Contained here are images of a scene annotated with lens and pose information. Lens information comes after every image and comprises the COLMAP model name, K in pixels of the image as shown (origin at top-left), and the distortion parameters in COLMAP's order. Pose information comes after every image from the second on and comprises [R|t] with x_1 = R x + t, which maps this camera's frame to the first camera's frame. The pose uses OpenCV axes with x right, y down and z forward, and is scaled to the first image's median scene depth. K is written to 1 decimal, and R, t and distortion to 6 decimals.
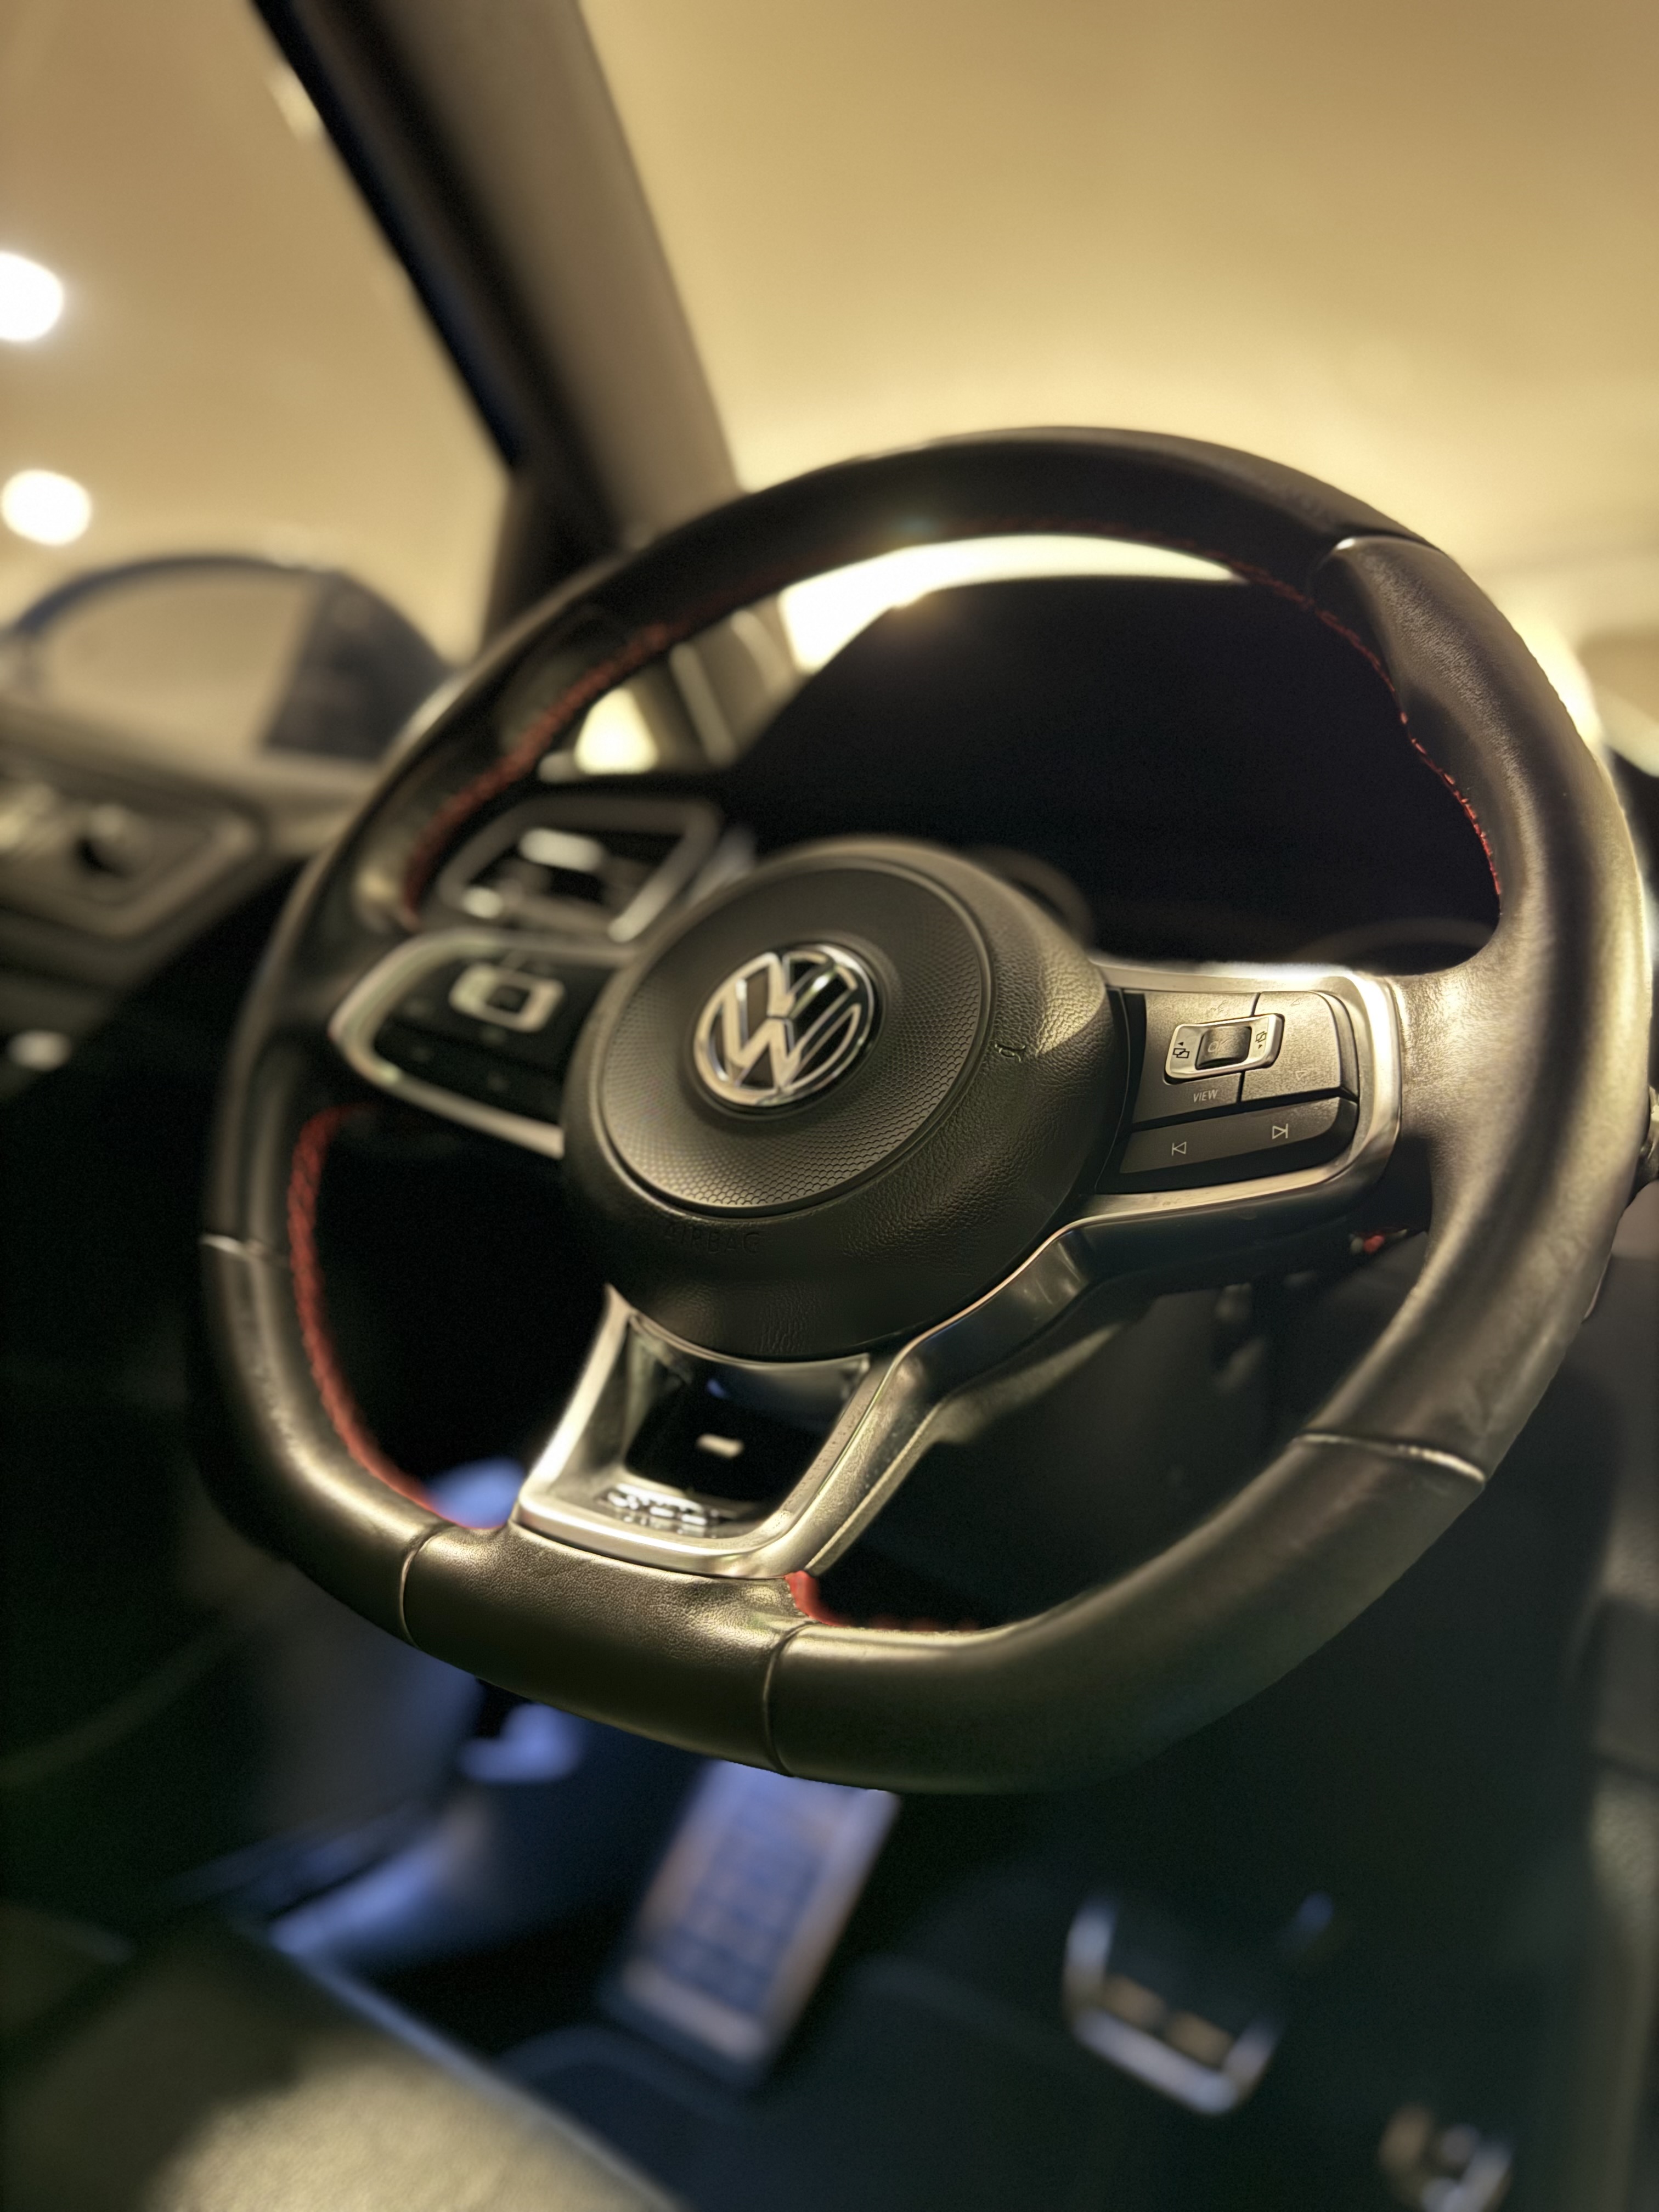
lens RADIAL K [[1423.7, 0, 829.5], [0, 1423.7, 1106.0], [0, 0, 1]] dist [0.034108, -0.001433]
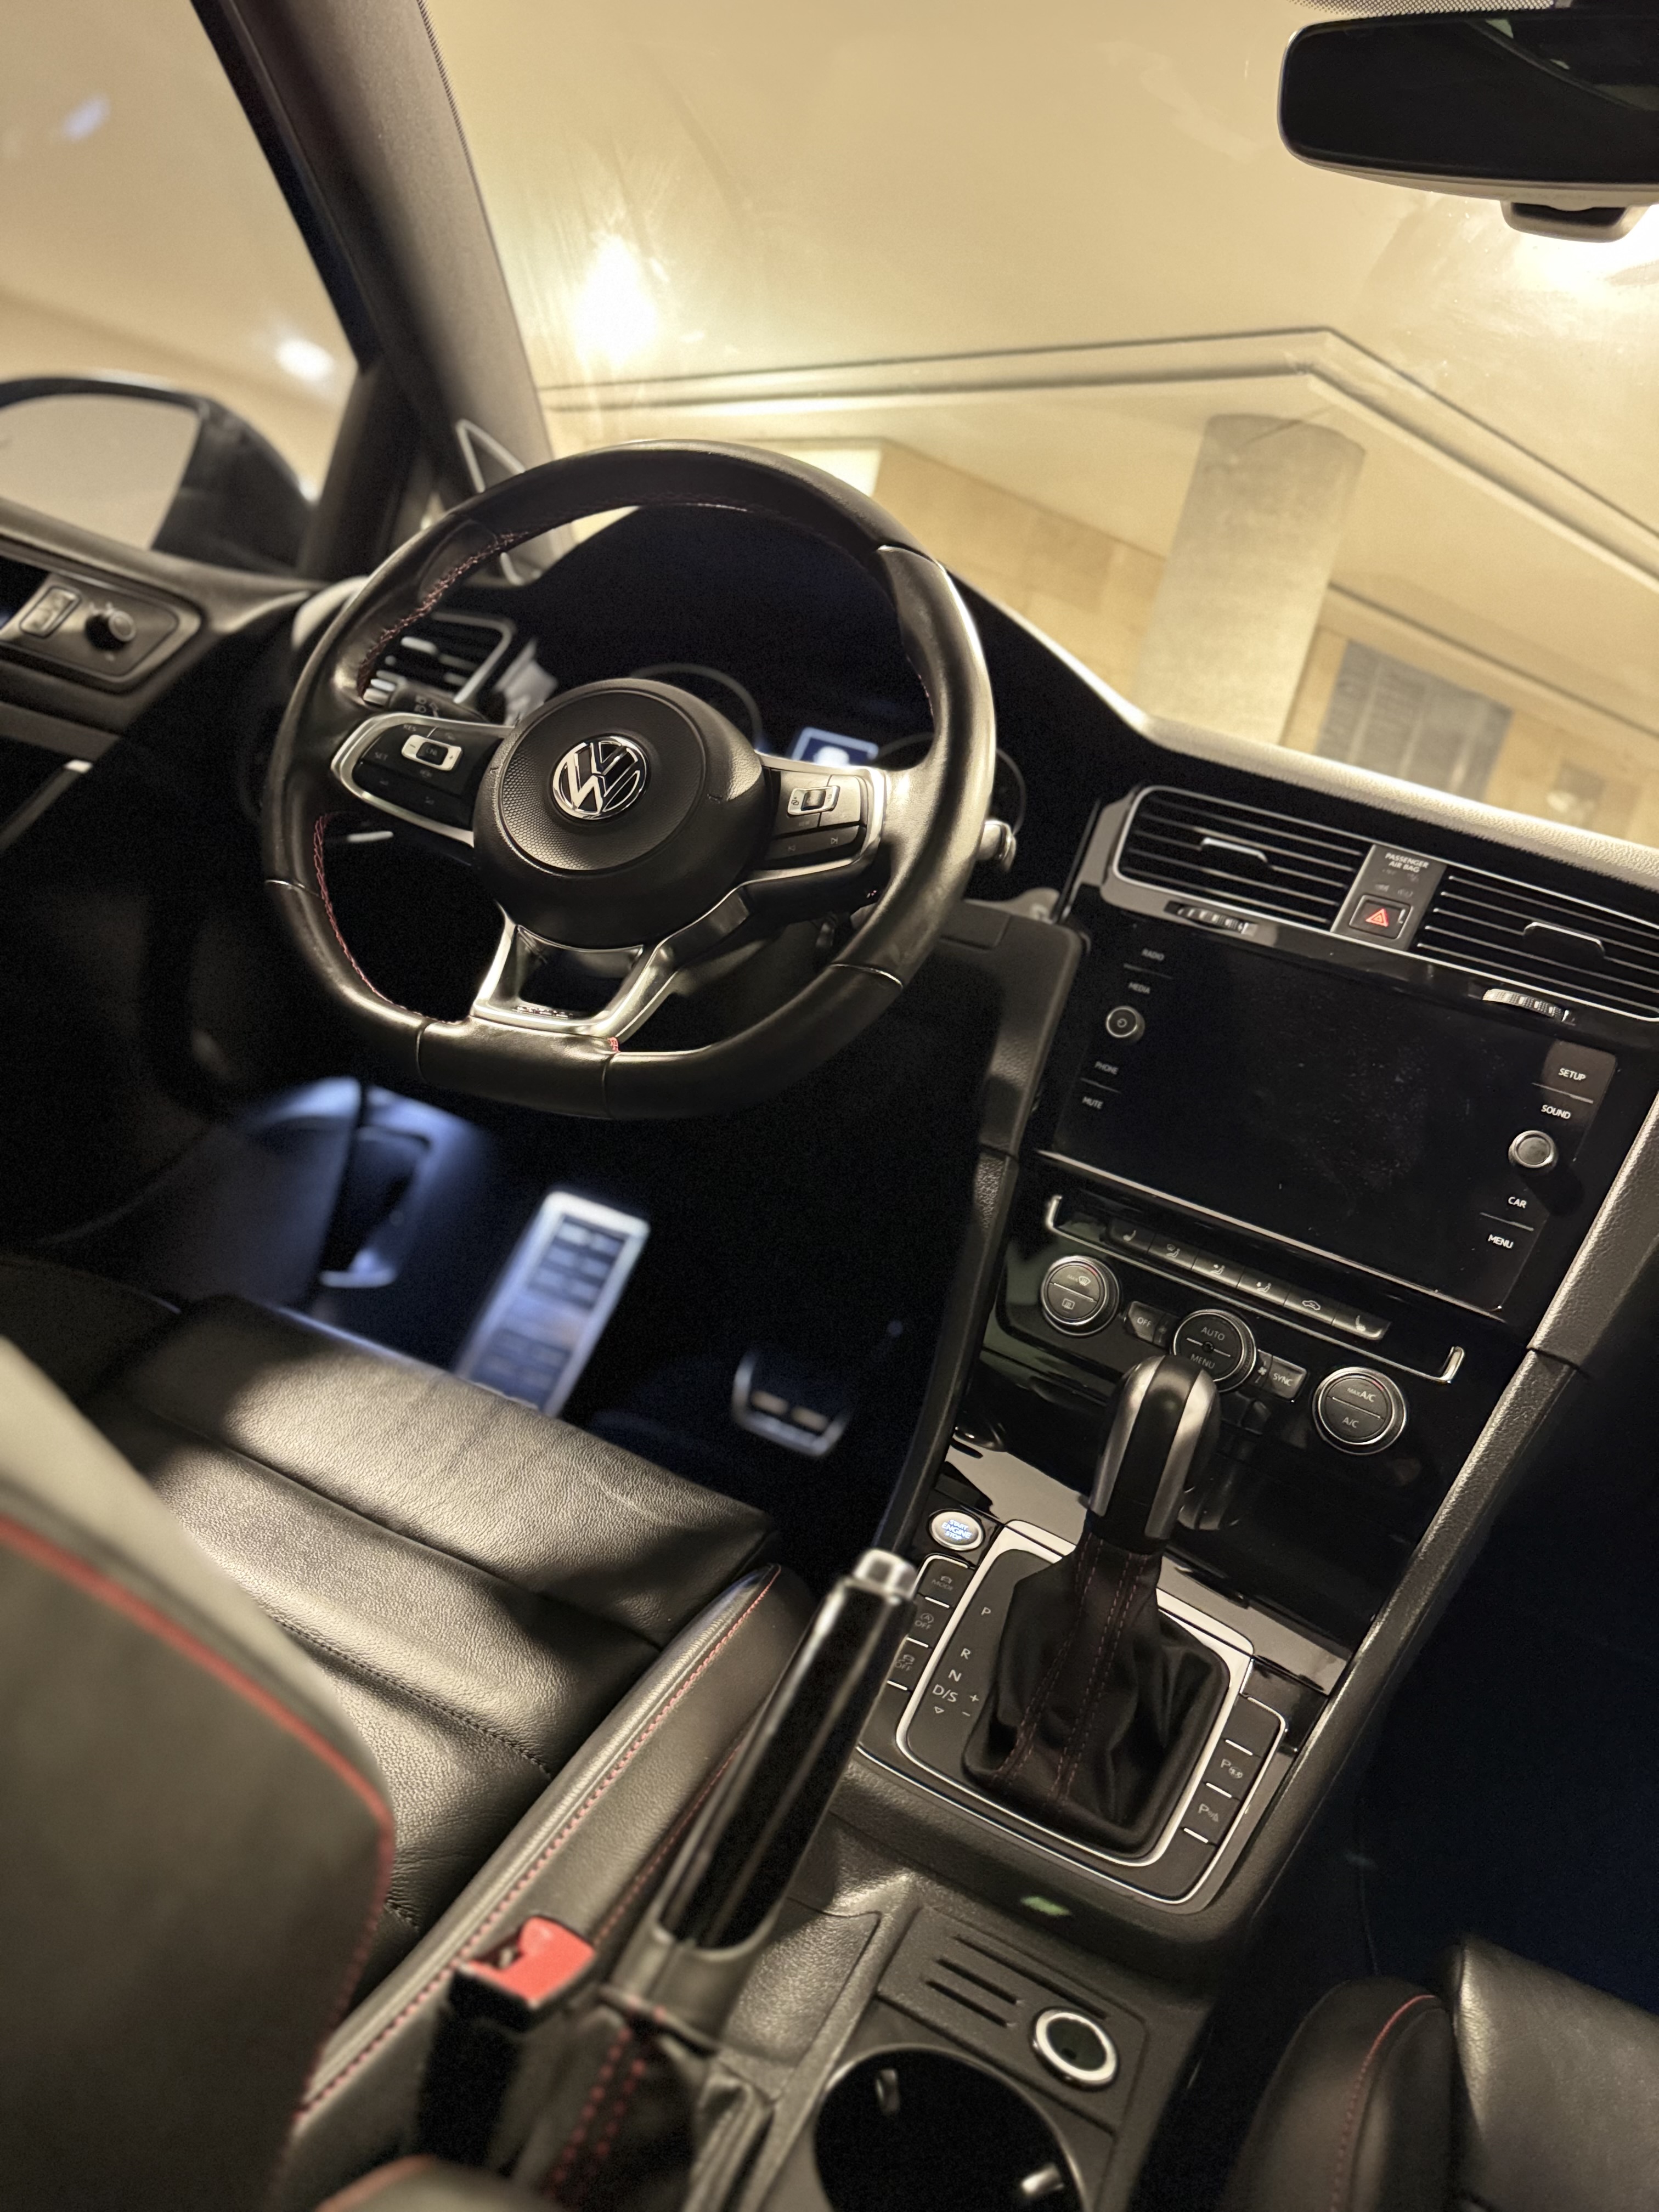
lens RADIAL K [[1423.7, 0, 829.5], [0, 1423.7, 1106.0], [0, 0, 1]] dist [0.034108, -0.001433]
pose [[0.976575, 0.000245, 0.215179, -0.145606], [-0.037888, 0.984572, 0.170830, 0.039866], [-0.211817, -0.174981, 0.961517, -1.036451]]
